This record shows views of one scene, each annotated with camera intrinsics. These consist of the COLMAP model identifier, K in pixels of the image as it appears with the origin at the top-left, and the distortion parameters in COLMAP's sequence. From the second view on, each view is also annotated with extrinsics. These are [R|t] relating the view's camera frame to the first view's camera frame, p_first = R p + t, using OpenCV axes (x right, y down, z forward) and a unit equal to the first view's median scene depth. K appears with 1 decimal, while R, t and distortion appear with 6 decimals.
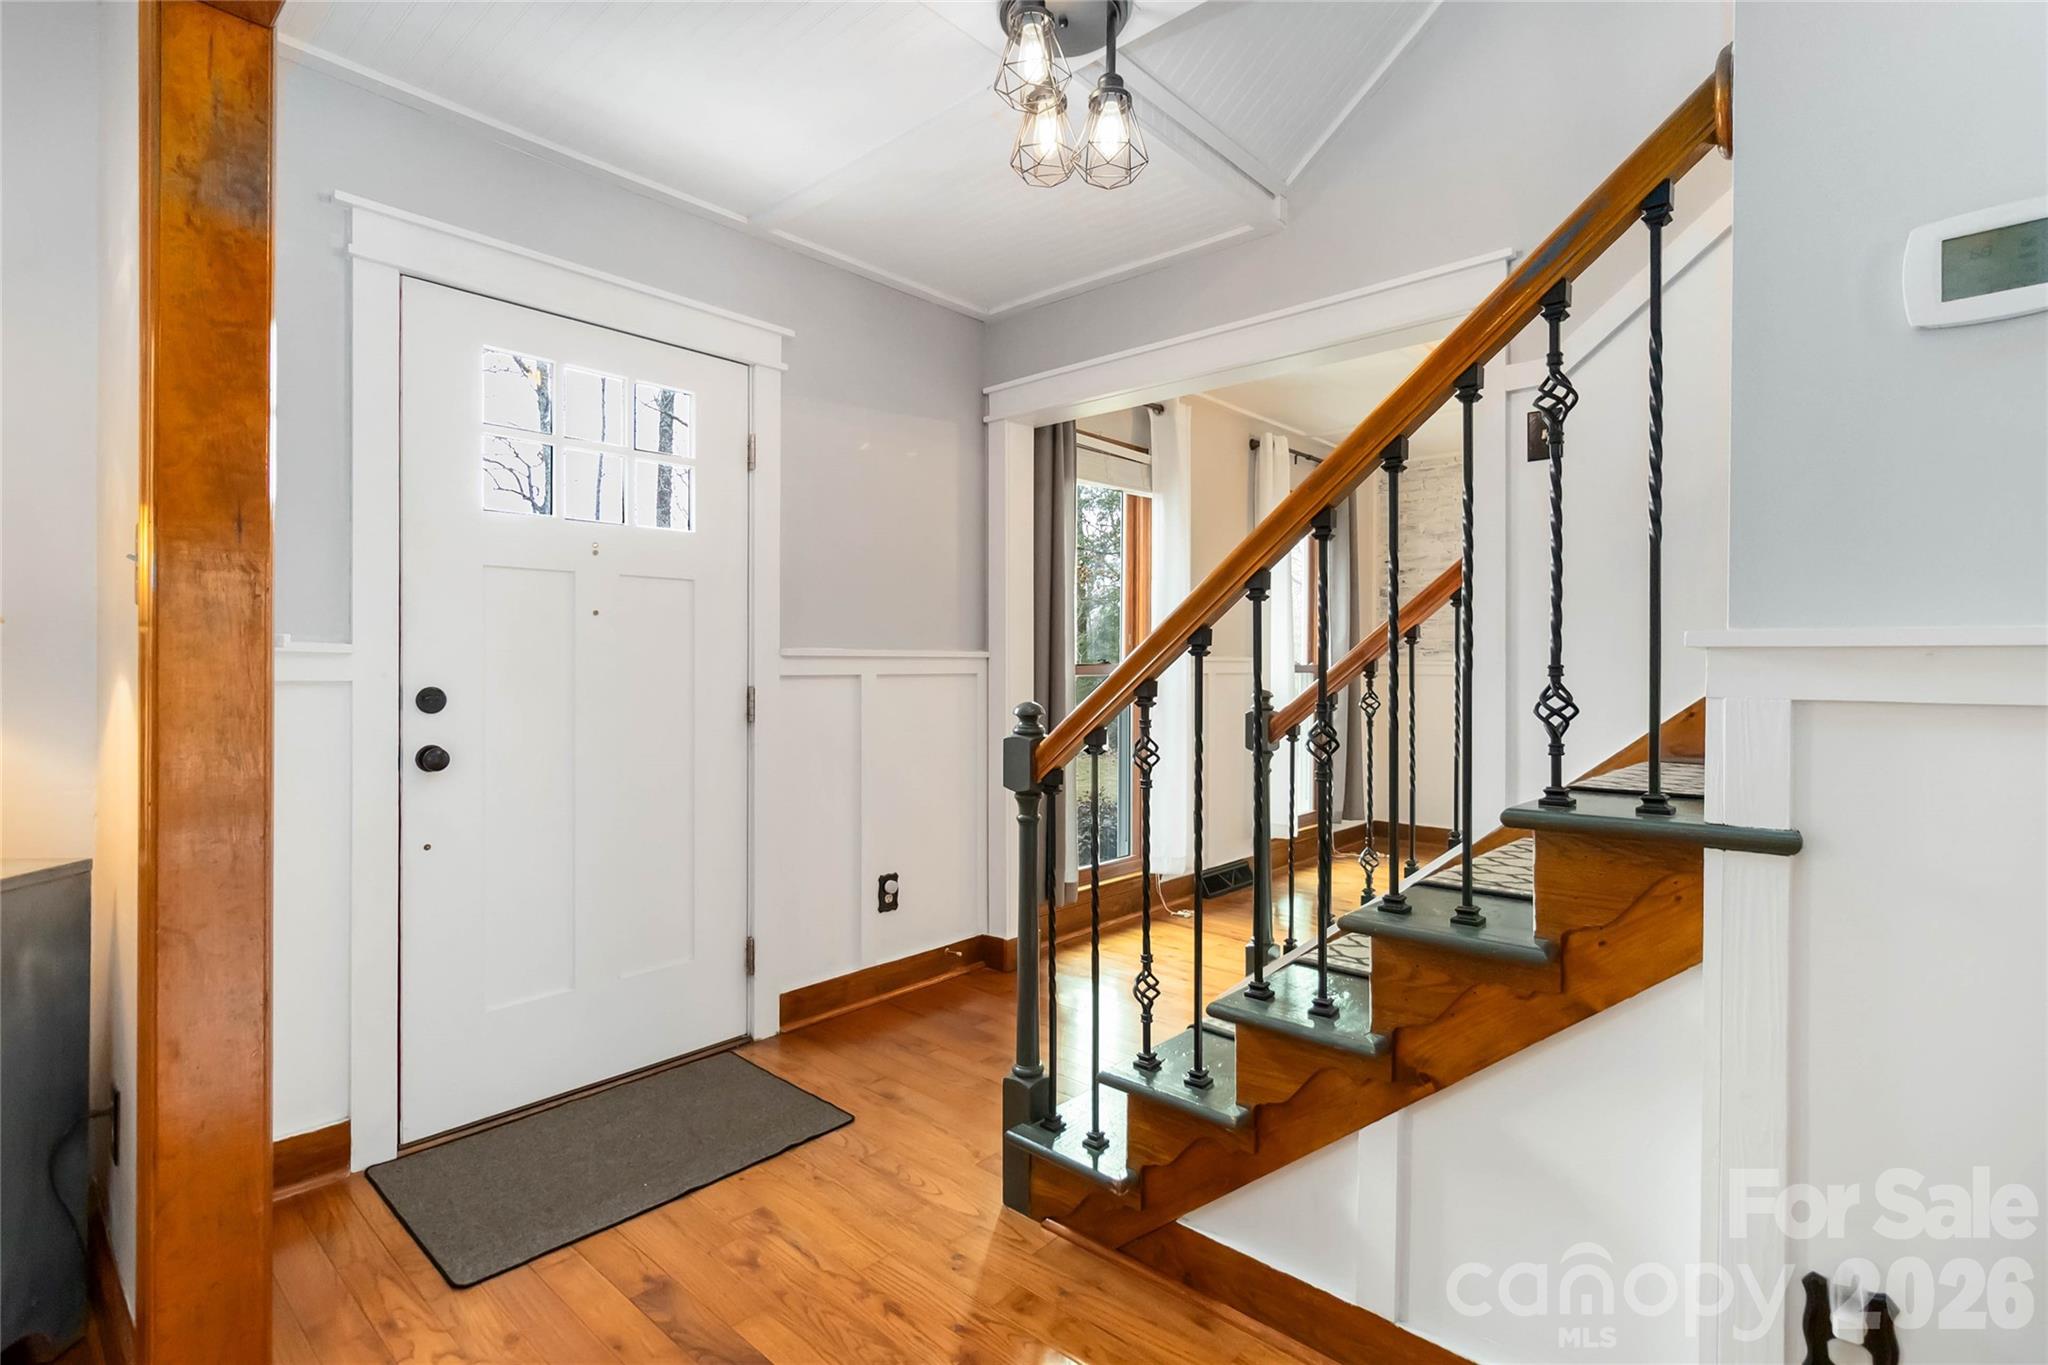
lens RADIAL K [[980.6, 0, 1018.5], [0, 980.6, 658.8], [0, 0, 1]] dist [0.002670, -0.000291]
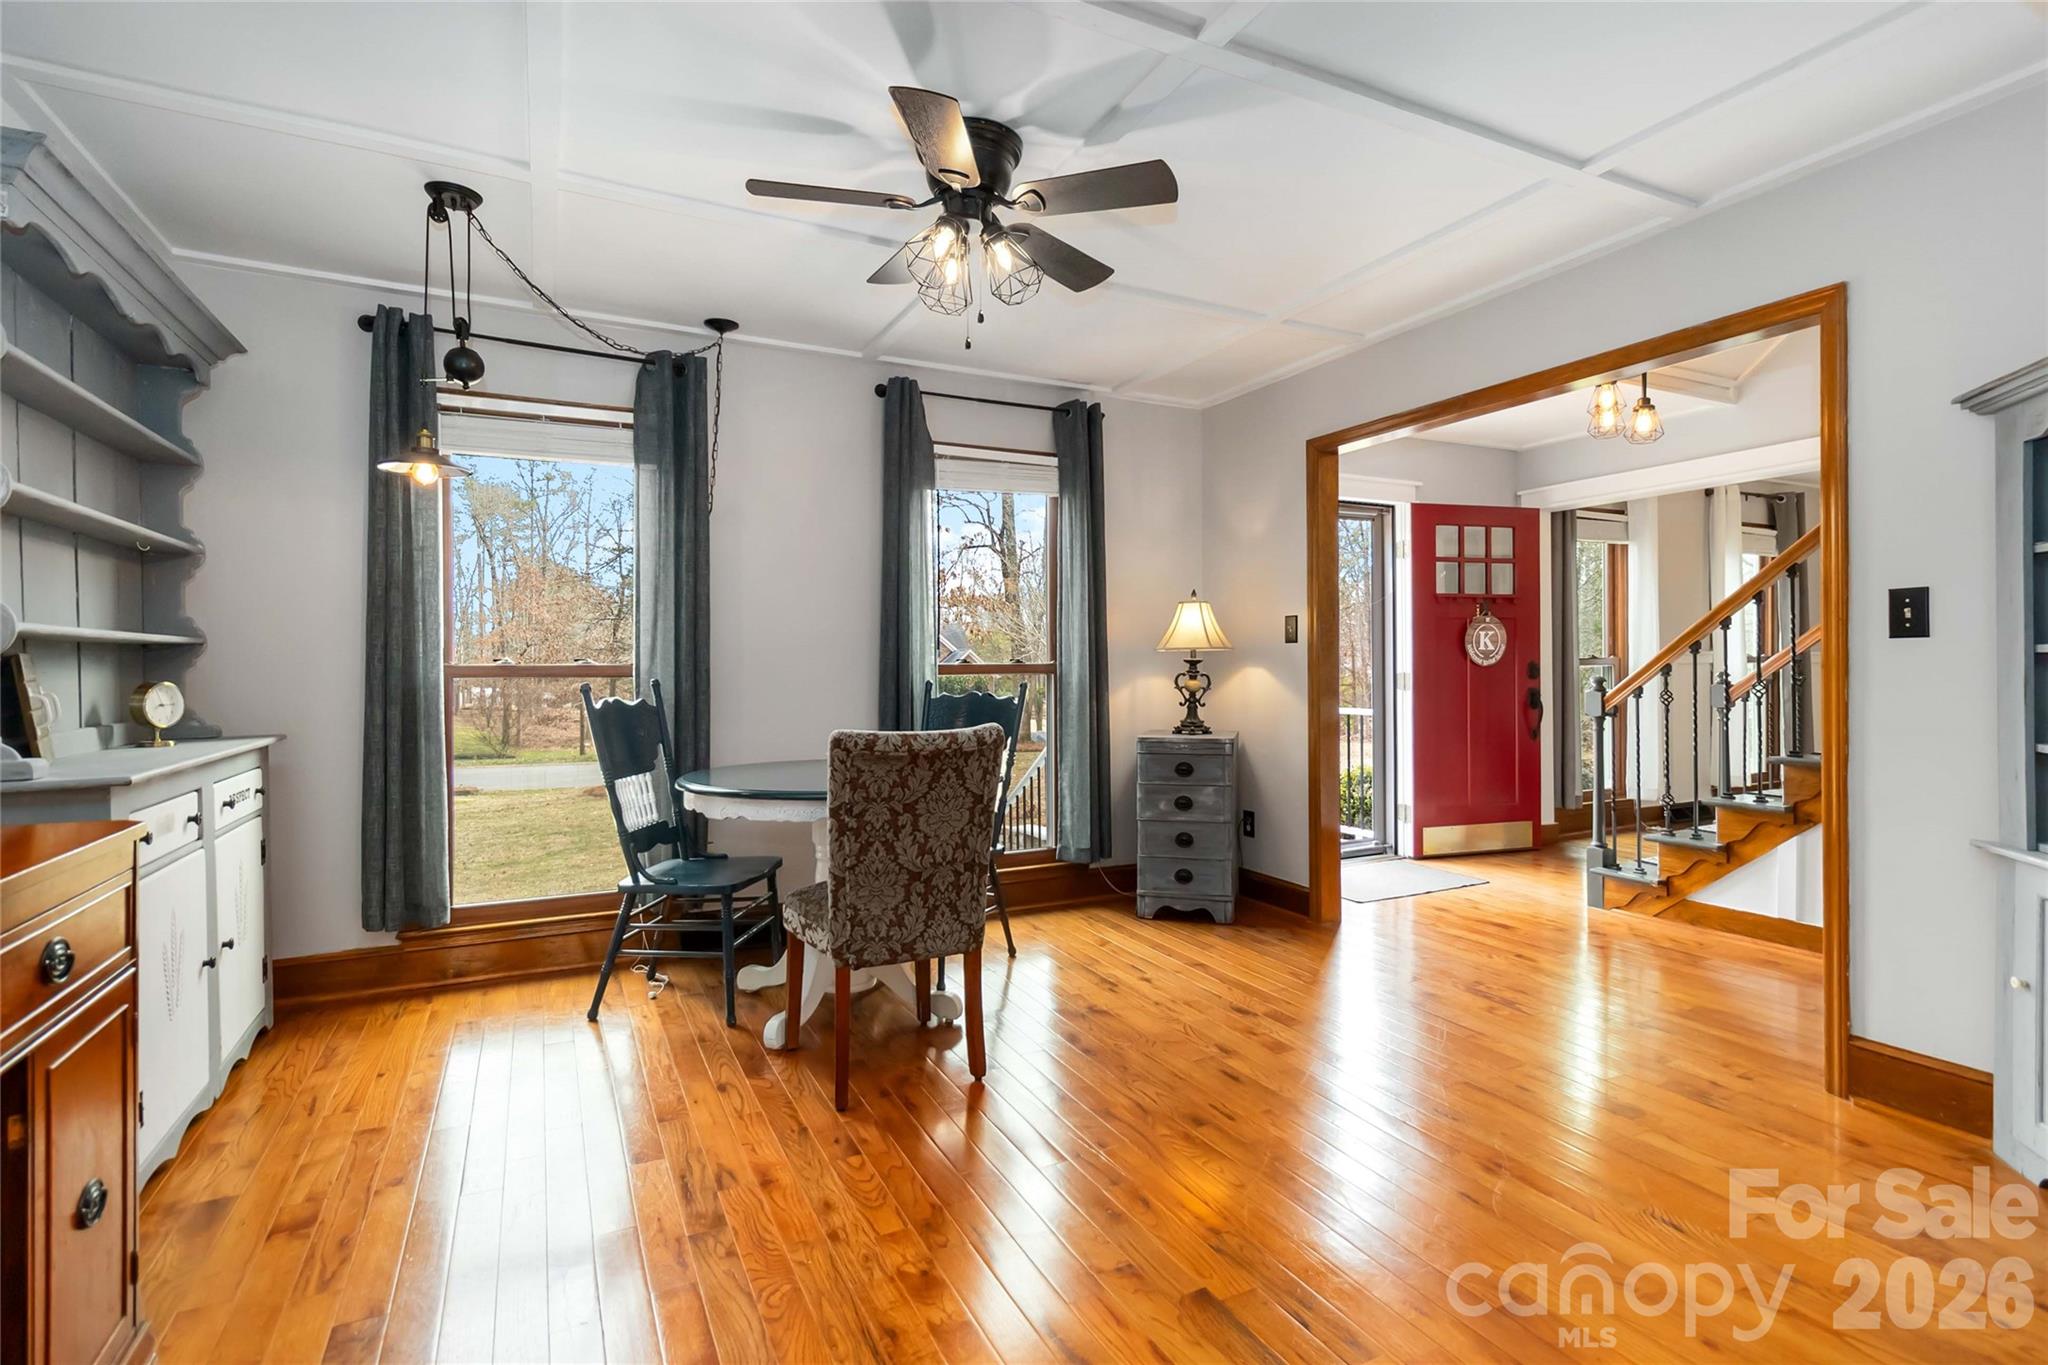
lens RADIAL K [[980.6, 0, 1018.5], [0, 980.6, 658.8], [0, 0, 1]] dist [0.002670, -0.000291]
pose [[0.934152, -0.009506, -0.356748, -0.294941], [0.010086, 0.999949, -0.000234, -0.003853], [0.356732, -0.003380, 0.934201, -1.062052]]
